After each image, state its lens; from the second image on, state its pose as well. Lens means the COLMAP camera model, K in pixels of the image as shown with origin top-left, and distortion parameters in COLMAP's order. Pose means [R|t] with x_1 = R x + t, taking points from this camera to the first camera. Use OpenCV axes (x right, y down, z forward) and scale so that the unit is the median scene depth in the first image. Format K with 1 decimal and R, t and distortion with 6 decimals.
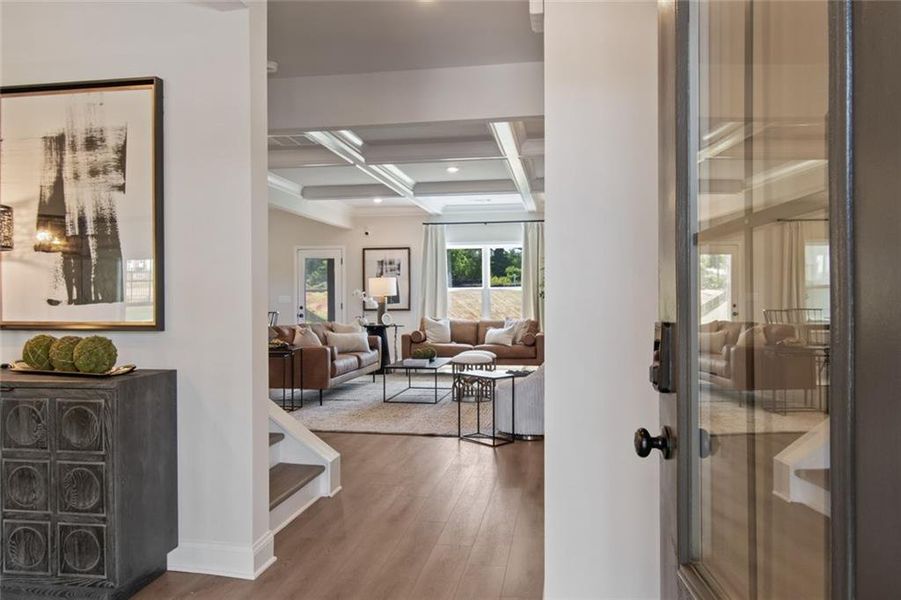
lens RADIAL K [[603.5, 0, 457.8], [0, 603.5, 297.0], [0, 0, 1]] dist [0.005386, 0.000652]
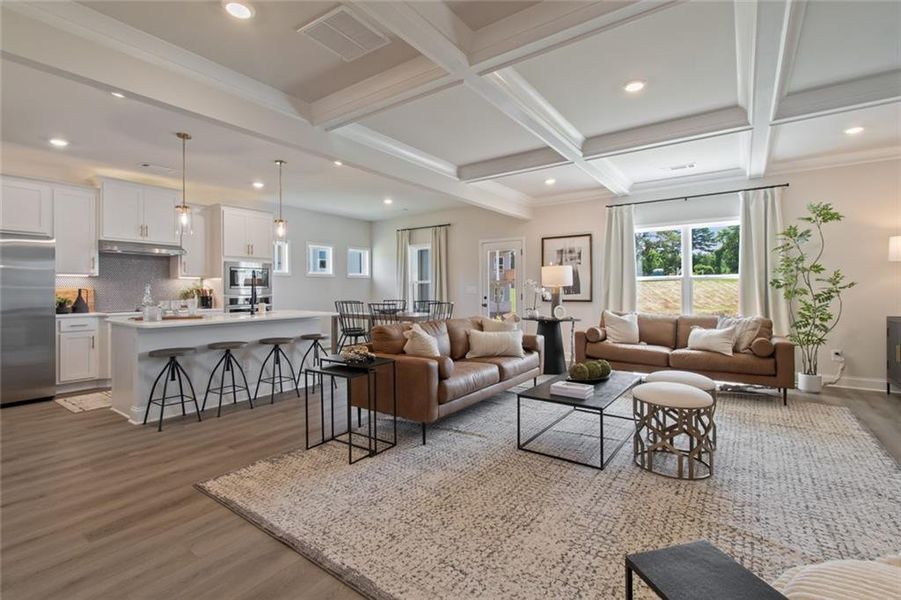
lens RADIAL K [[386.4, 0, 462.3], [0, 386.4, 286.2], [0, 0, 1]] dist [0.003656, -0.001864]
pose [[0.895920, -0.004609, -0.444192, 0.006391], [0.002210, 0.999980, -0.005917, 0.001395], [0.444210, 0.004320, 0.895912, 0.417304]]
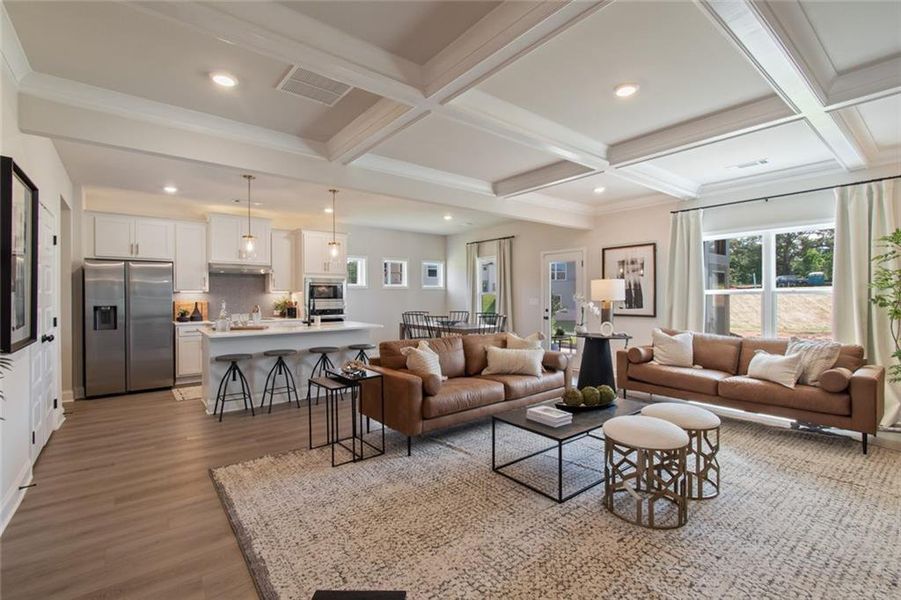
lens RADIAL K [[386.4, 0, 477.5], [0, 386.4, 293.0], [0, 0, 1]] dist [0.003656, -0.001864]
pose [[0.754373, -0.003931, -0.656434, 0.096466], [0.000032, 0.999982, -0.005952, -0.009609], [0.656446, 0.004469, 0.754360, 0.469141]]
